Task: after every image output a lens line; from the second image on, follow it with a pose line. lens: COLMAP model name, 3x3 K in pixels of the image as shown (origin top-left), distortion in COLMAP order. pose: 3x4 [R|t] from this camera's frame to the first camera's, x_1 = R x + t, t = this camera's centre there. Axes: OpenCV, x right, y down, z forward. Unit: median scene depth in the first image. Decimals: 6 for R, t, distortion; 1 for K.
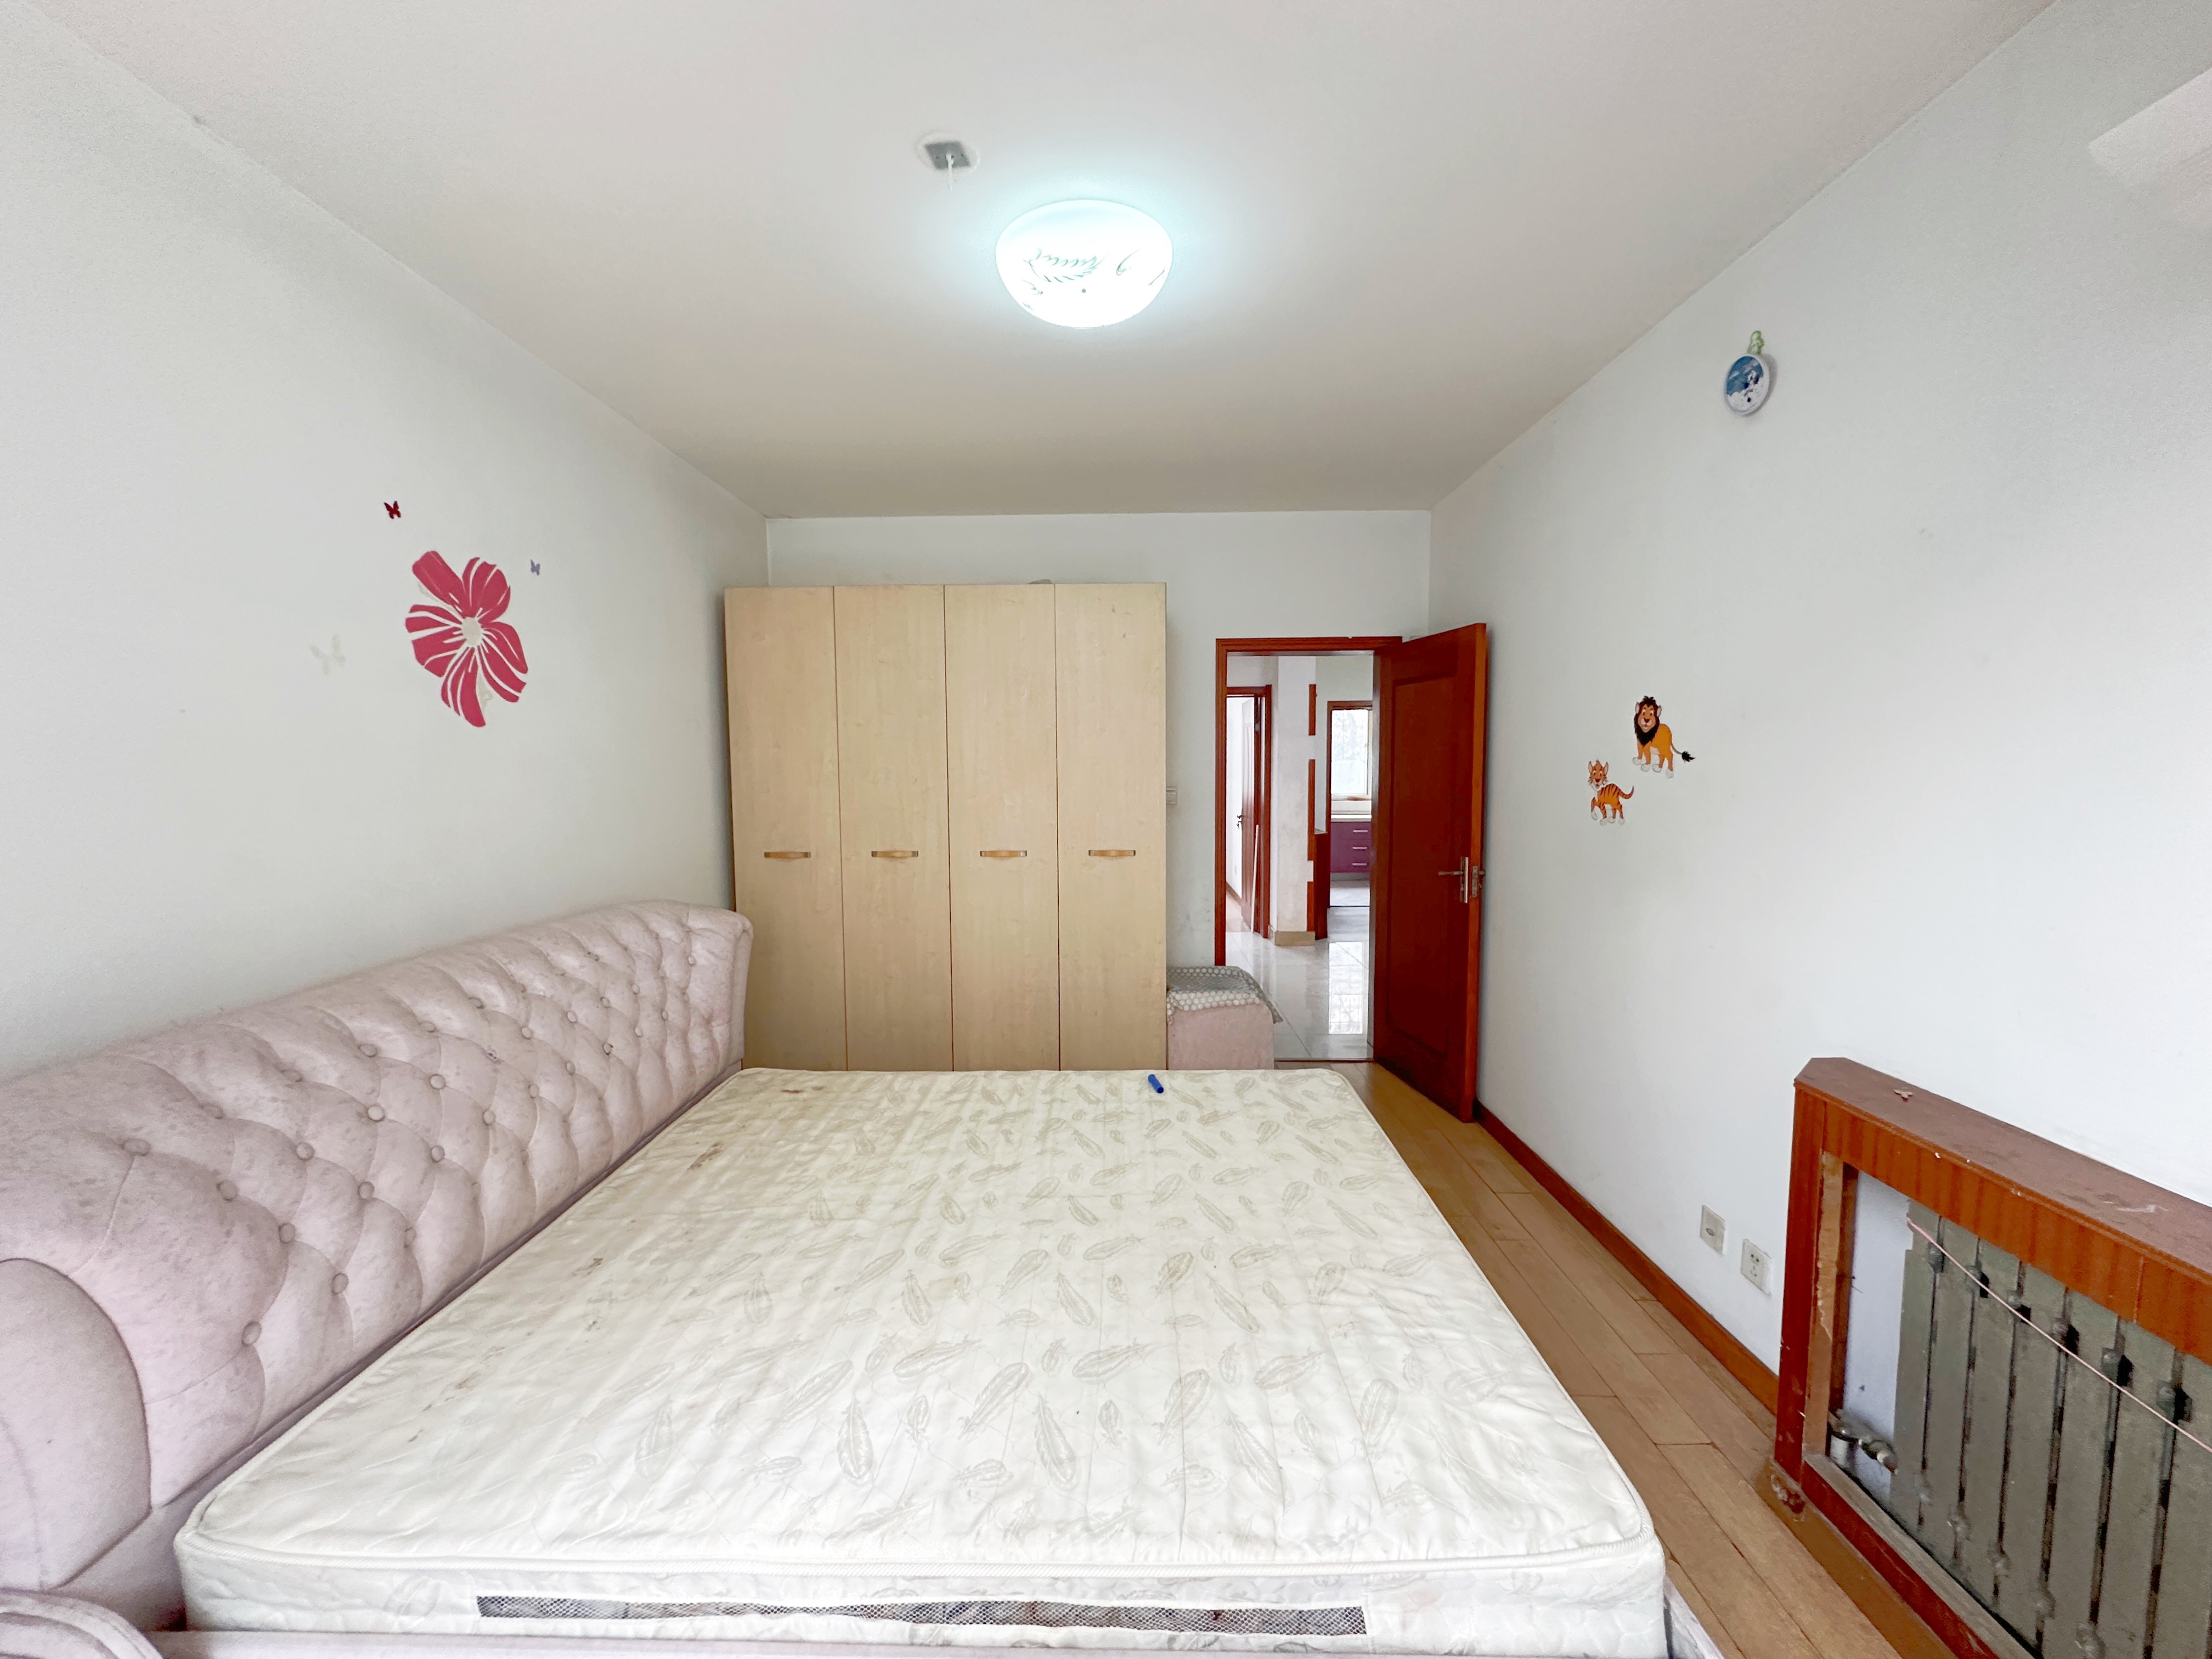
lens RADIAL K [[888.9, 0, 1107.1], [0, 888.9, 833.2], [0, 0, 1]] dist [0.000679, 0.000022]
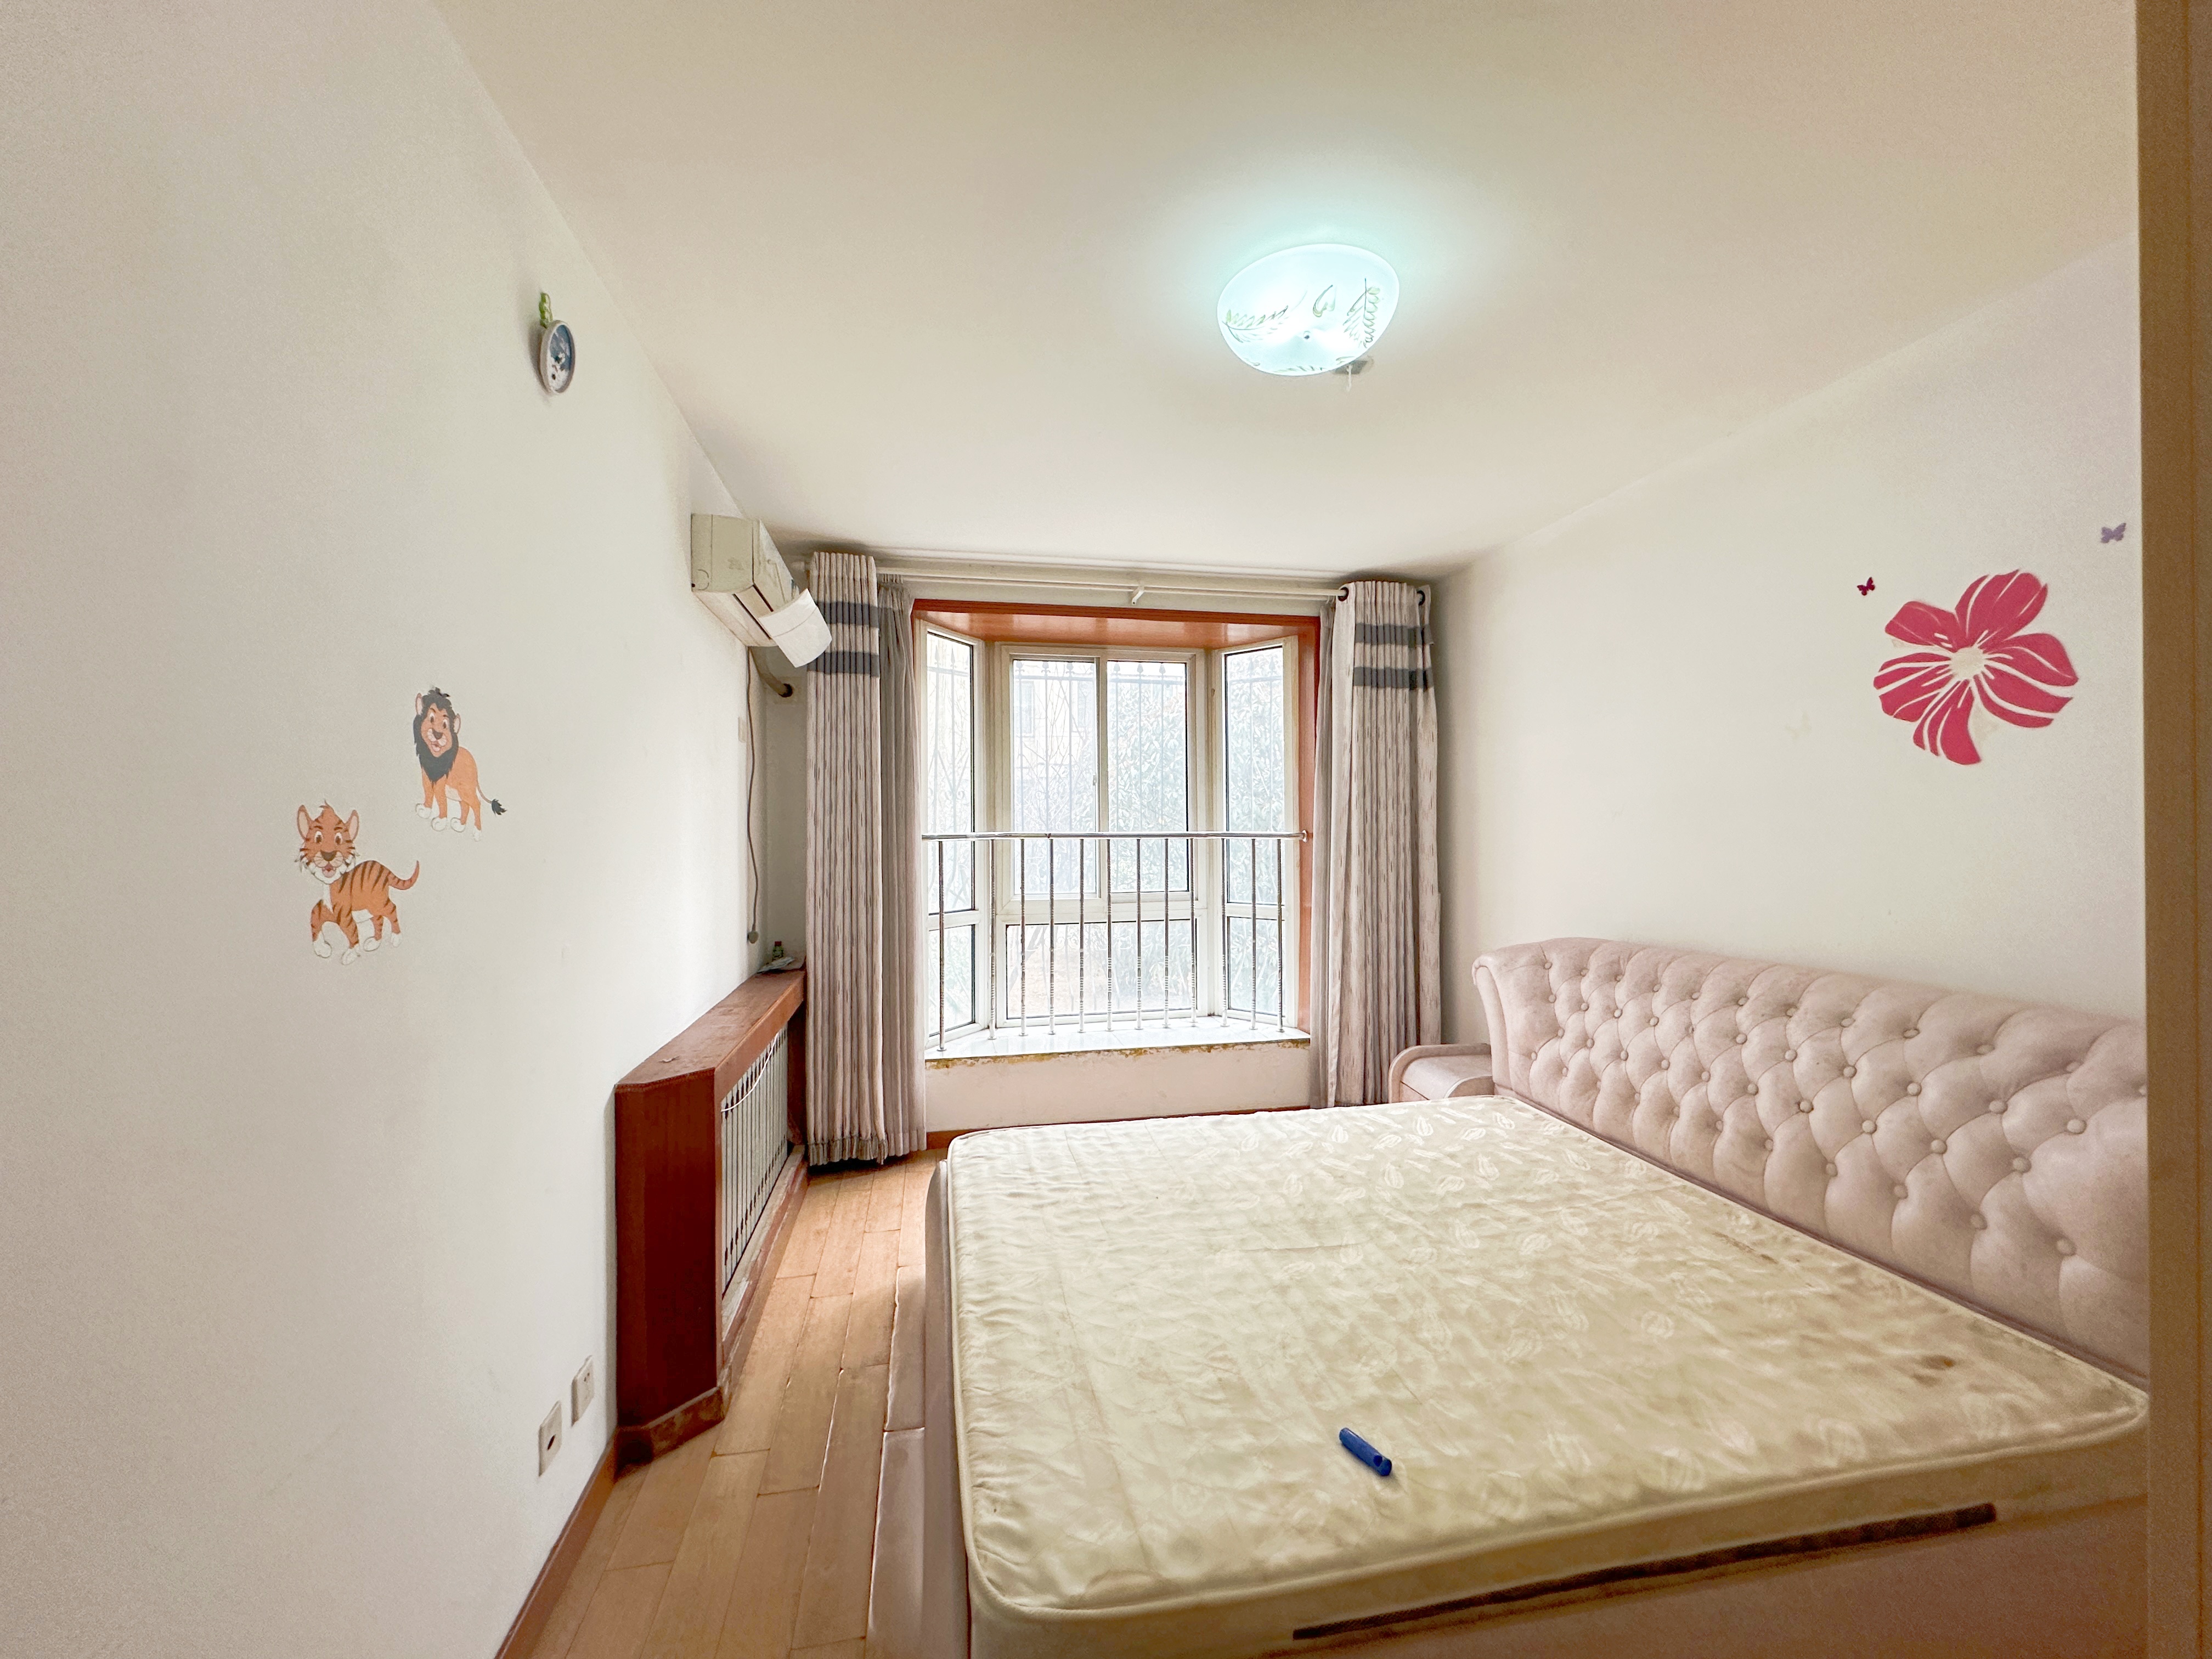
lens RADIAL K [[888.9, 0, 1104.0], [0, 888.9, 829.6], [0, 0, 1]] dist [0.000679, 0.000022]
pose [[-0.979357, 0.012944, -0.201722, 0.332727], [-0.002775, 0.996993, 0.077447, -0.114442], [0.202117, 0.076408, -0.976376, 1.624773]]
